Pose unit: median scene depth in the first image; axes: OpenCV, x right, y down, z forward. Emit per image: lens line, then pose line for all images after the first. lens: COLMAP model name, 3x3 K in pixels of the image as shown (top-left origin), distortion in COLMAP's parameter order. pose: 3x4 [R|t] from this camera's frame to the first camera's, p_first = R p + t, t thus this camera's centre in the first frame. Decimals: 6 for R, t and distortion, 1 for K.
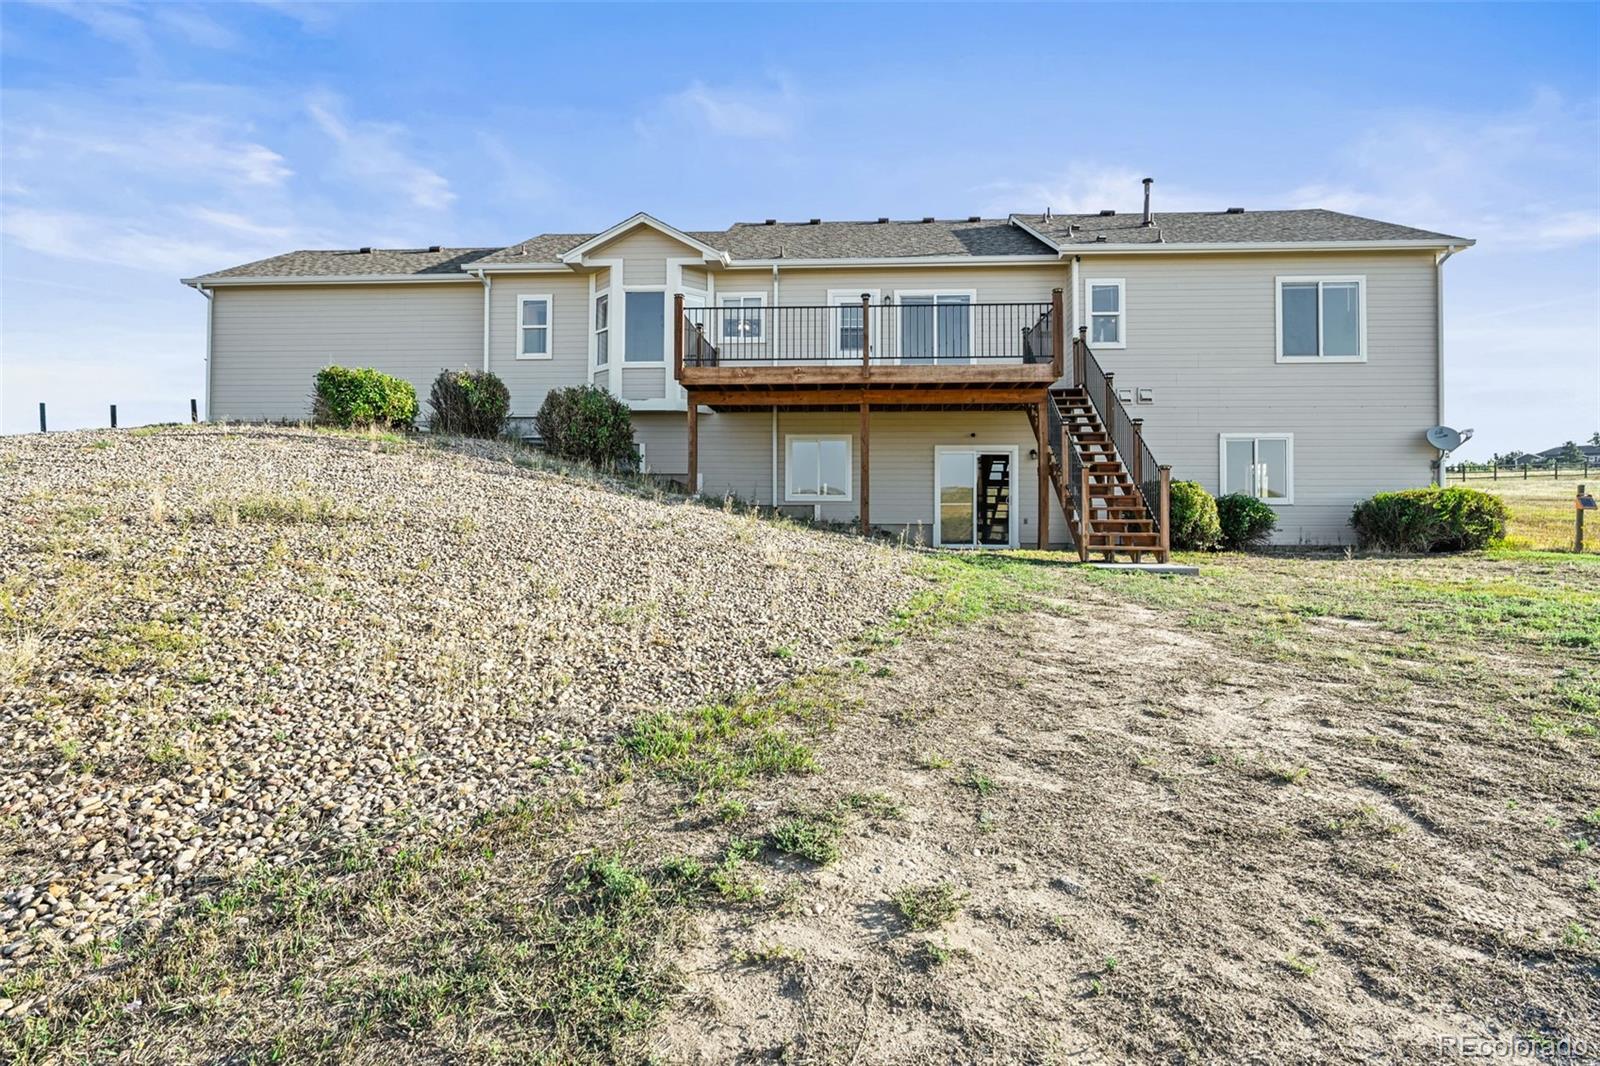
lens RADIAL K [[808.0, 0, 800.0], [0, 808.0, 533.0], [0, 0, 1]] dist [0.000783, 0.000298]
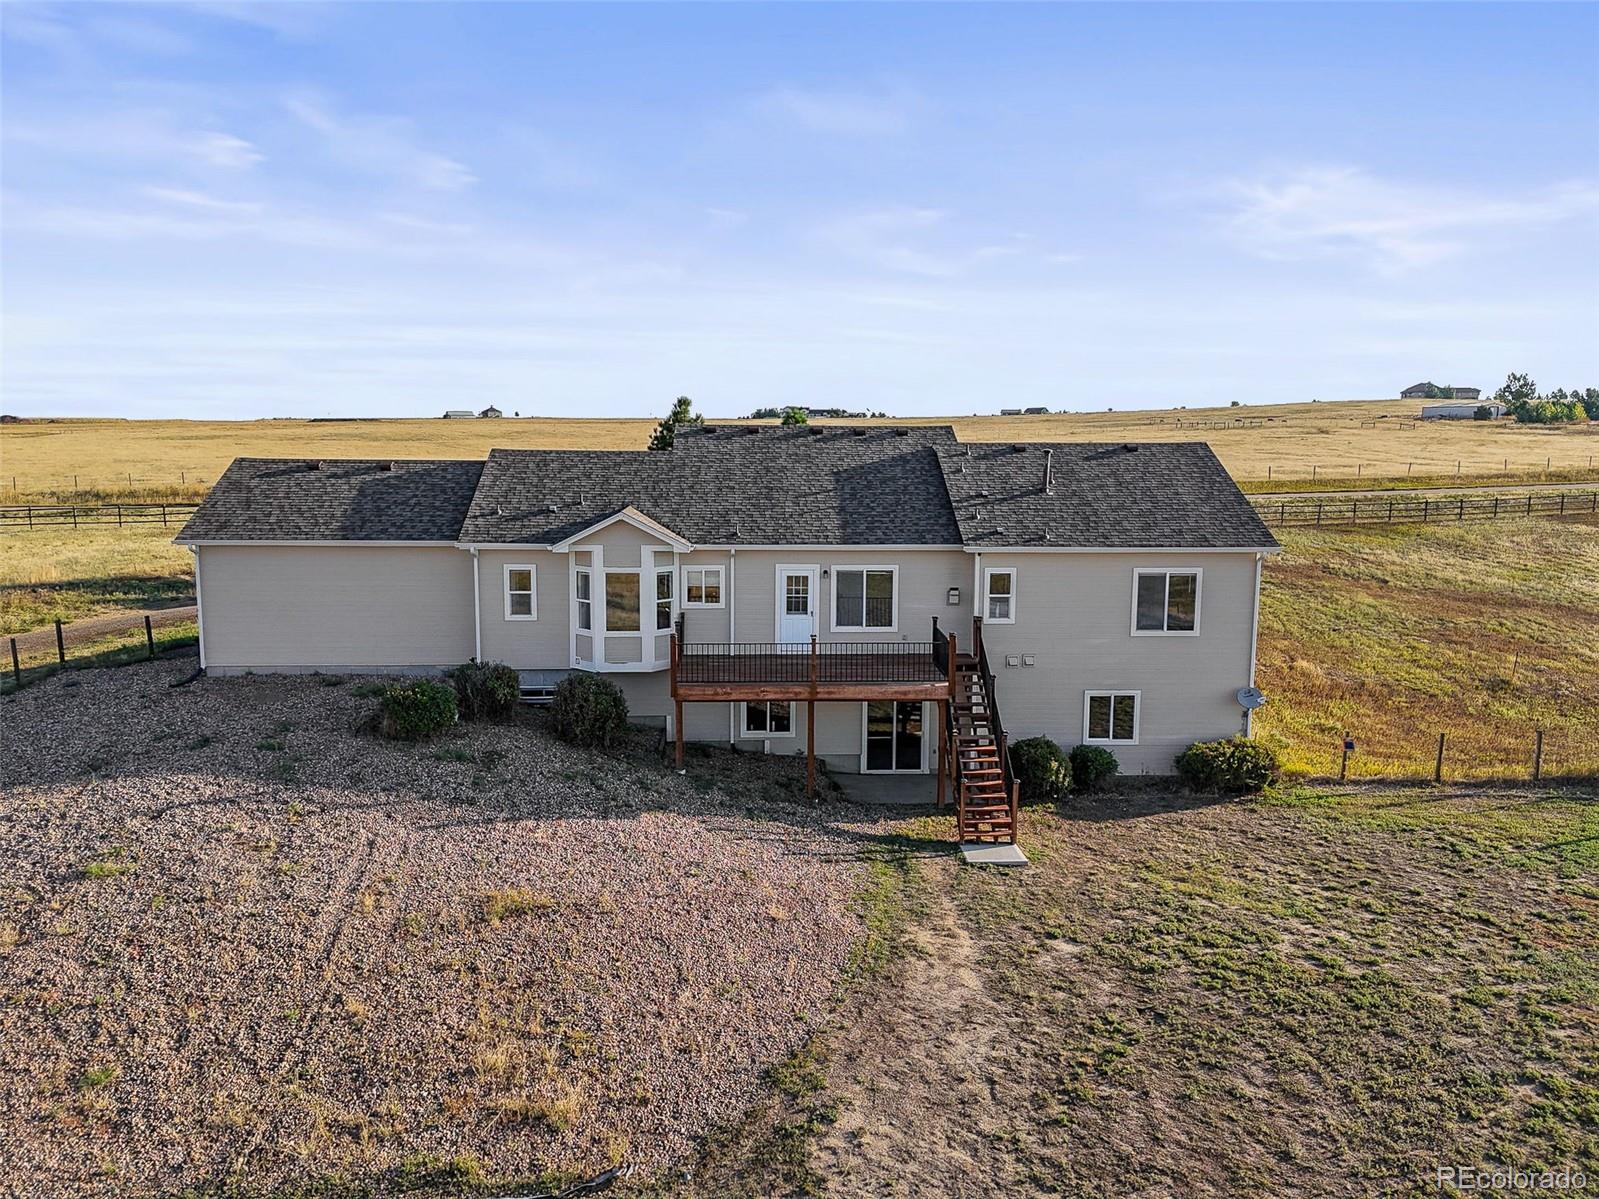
lens RADIAL K [[1210.5, 0, 799.5], [0, 1210.5, 599.5], [0, 0, 1]] dist [0.046101, -0.002337]
pose [[0.993395, -0.009757, 0.114331, -0.651386], [-0.005803, 0.990831, 0.134985, -2.384524], [-0.114600, -0.134757, 0.984229, -3.690390]]
